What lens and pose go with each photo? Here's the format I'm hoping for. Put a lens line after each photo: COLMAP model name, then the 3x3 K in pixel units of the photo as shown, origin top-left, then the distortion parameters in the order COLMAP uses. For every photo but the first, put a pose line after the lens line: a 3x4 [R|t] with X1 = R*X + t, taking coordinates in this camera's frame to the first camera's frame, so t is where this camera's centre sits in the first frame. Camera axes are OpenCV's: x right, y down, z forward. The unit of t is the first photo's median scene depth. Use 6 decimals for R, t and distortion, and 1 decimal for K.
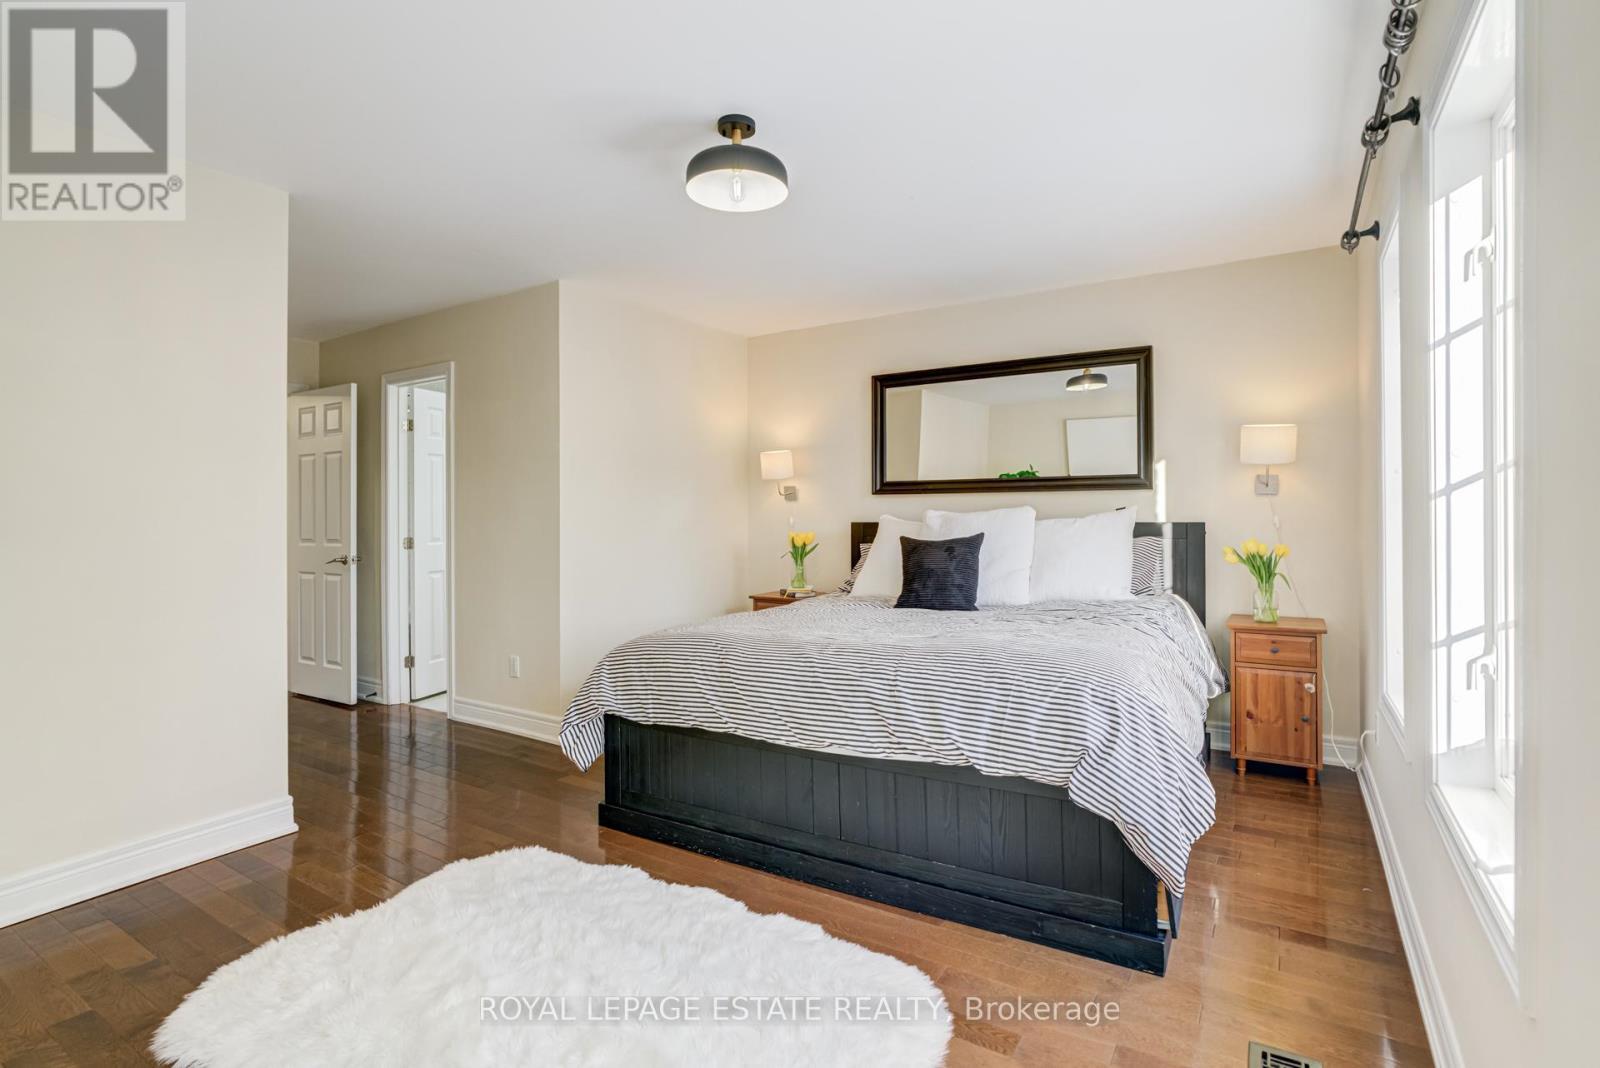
lens RADIAL K [[724.6, 0, 800.0], [0, 724.6, 534.0], [0, 0, 1]] dist [0.004456, 0.000276]
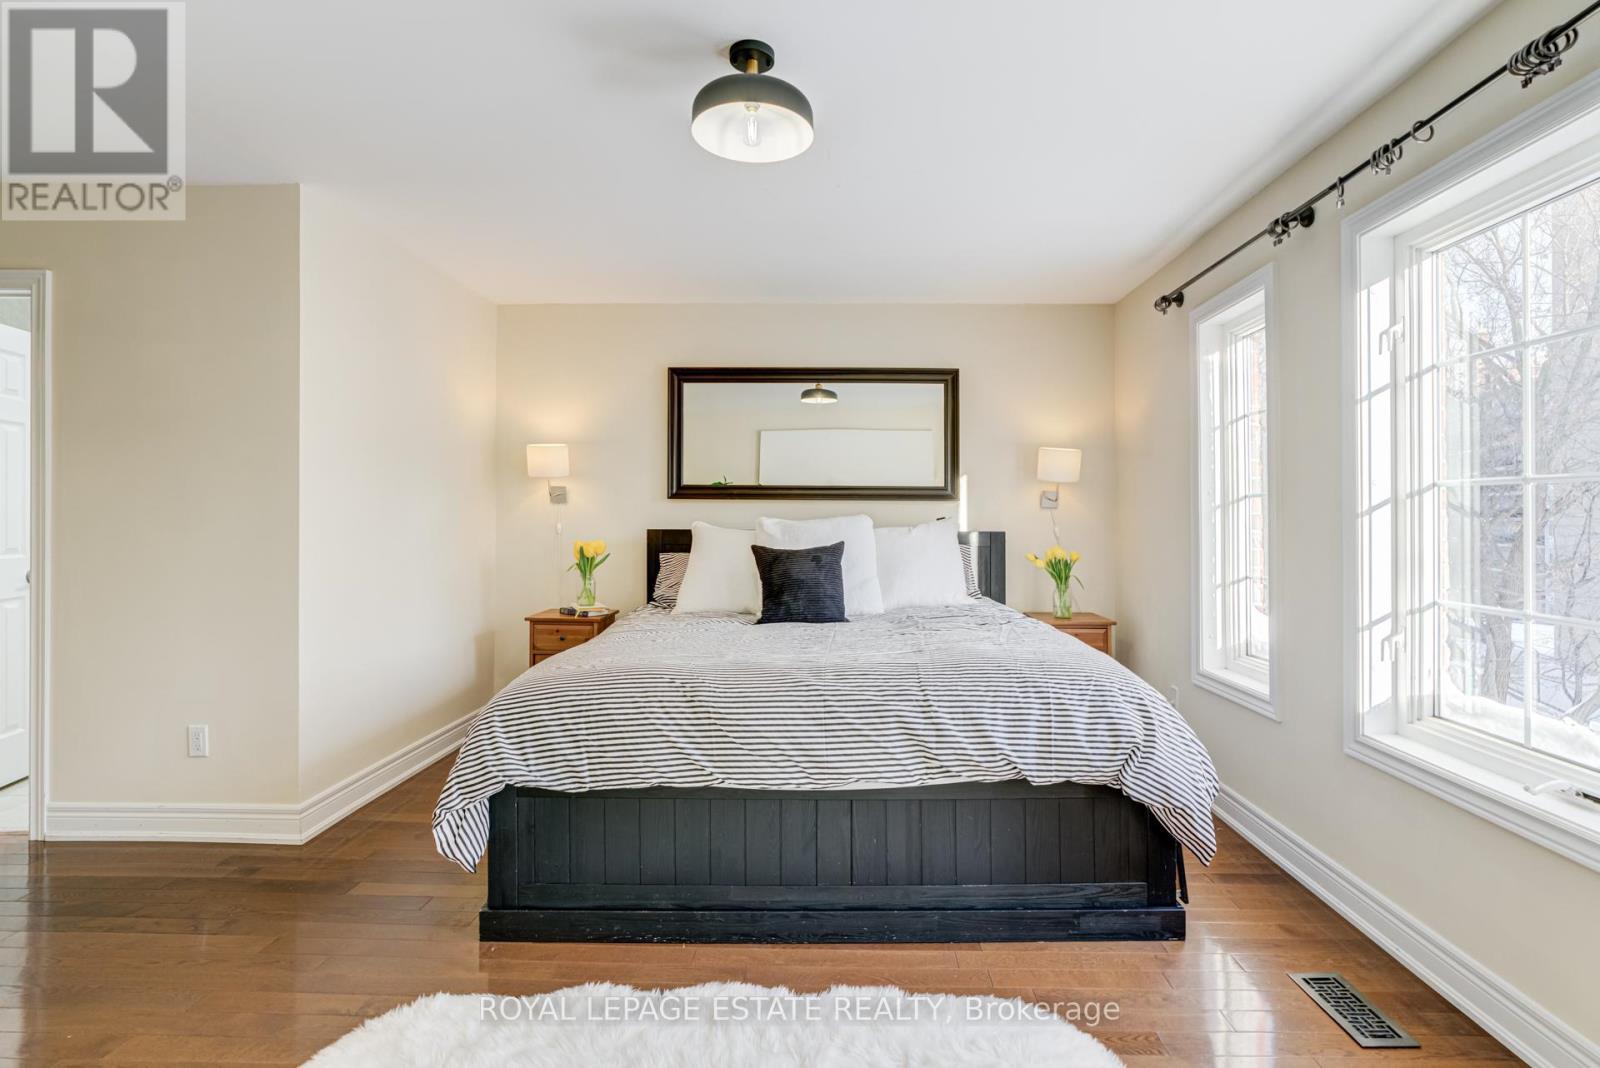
lens RADIAL K [[752.0, 0, 775.3], [0, 752.0, 533.0], [0, 0, 1]] dist [0.000169, 0.000760]
pose [[0.871155, 0.004074, 0.490992, -0.349426], [0.000775, 0.999953, -0.009672, -0.003607], [-0.491008, 0.008806, 0.871110, 0.166965]]
